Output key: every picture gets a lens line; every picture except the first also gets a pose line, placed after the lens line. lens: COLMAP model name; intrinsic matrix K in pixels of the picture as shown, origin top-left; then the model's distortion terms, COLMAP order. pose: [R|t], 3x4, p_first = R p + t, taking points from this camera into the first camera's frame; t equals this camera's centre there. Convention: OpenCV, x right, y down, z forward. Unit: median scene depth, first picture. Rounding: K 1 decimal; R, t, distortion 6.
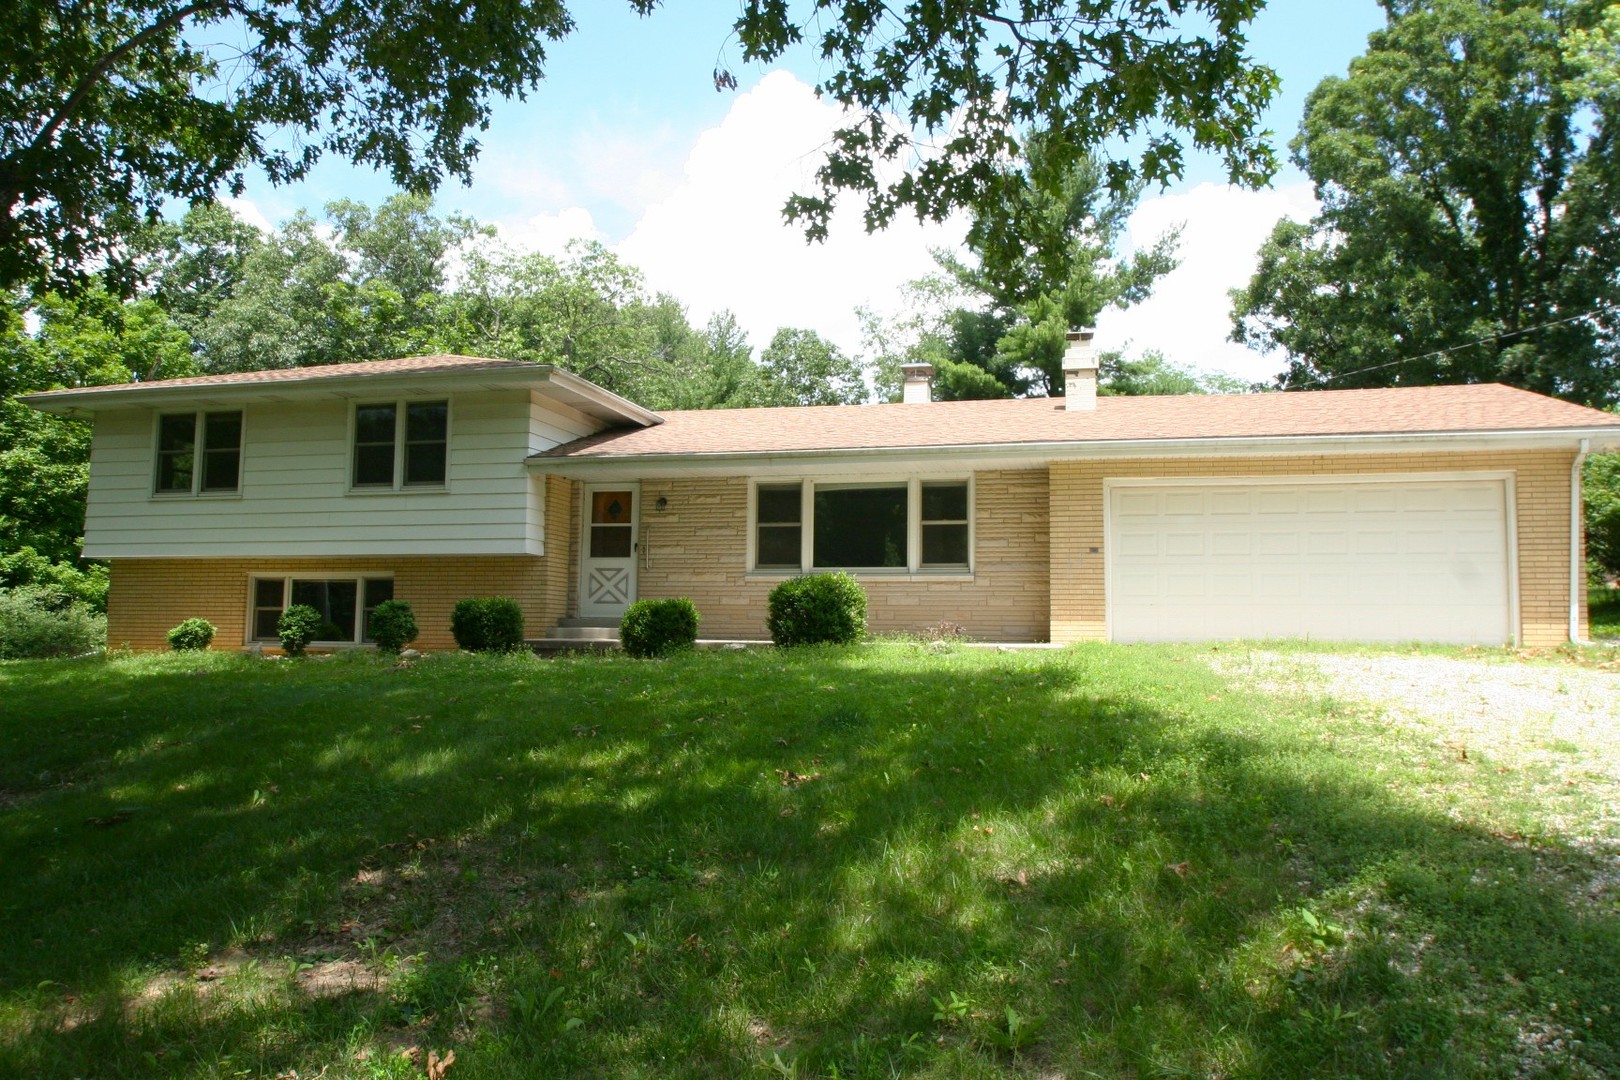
lens RADIAL K [[1135.4, 0, 842.1], [0, 1135.4, 539.5], [0, 0, 1]] dist [-0.026497, -0.009254]
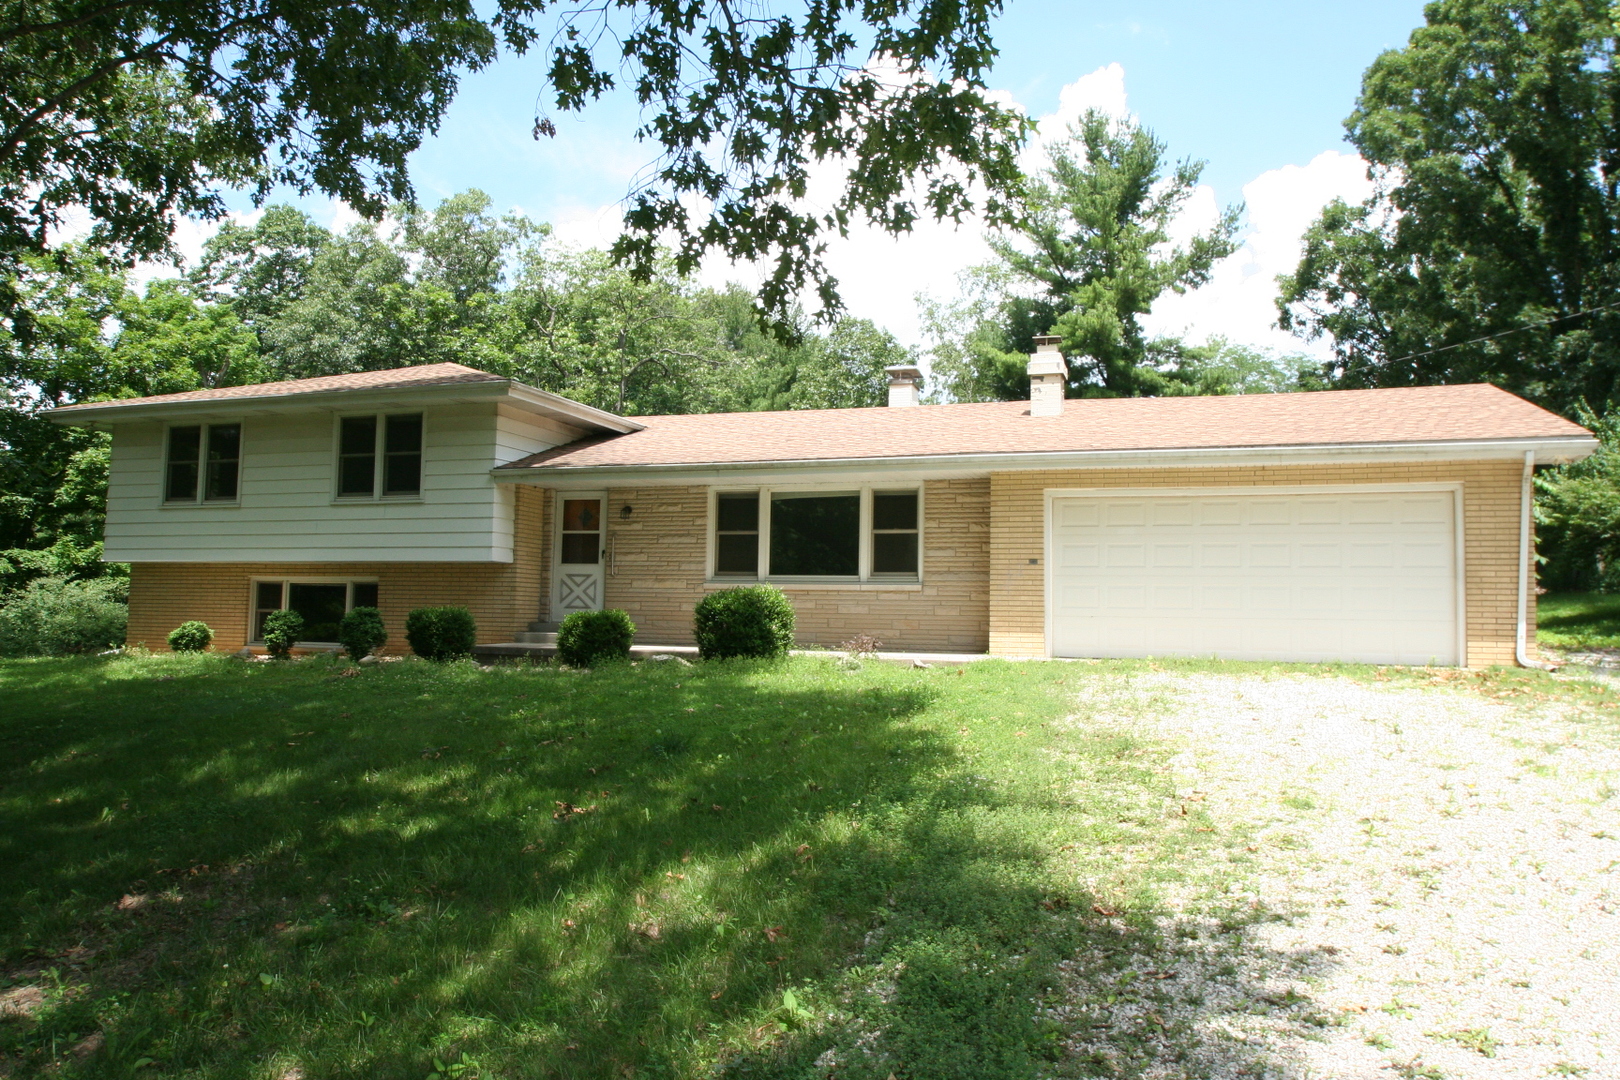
lens RADIAL K [[1135.4, 0, 842.1], [0, 1135.4, 539.5], [0, 0, 1]] dist [-0.026497, -0.009254]
pose [[0.996466, 0.000274, -0.083998, 0.118963], [0.001054, 0.999875, 0.015768, -0.022160], [0.083992, -0.015800, 0.996341, -0.004543]]
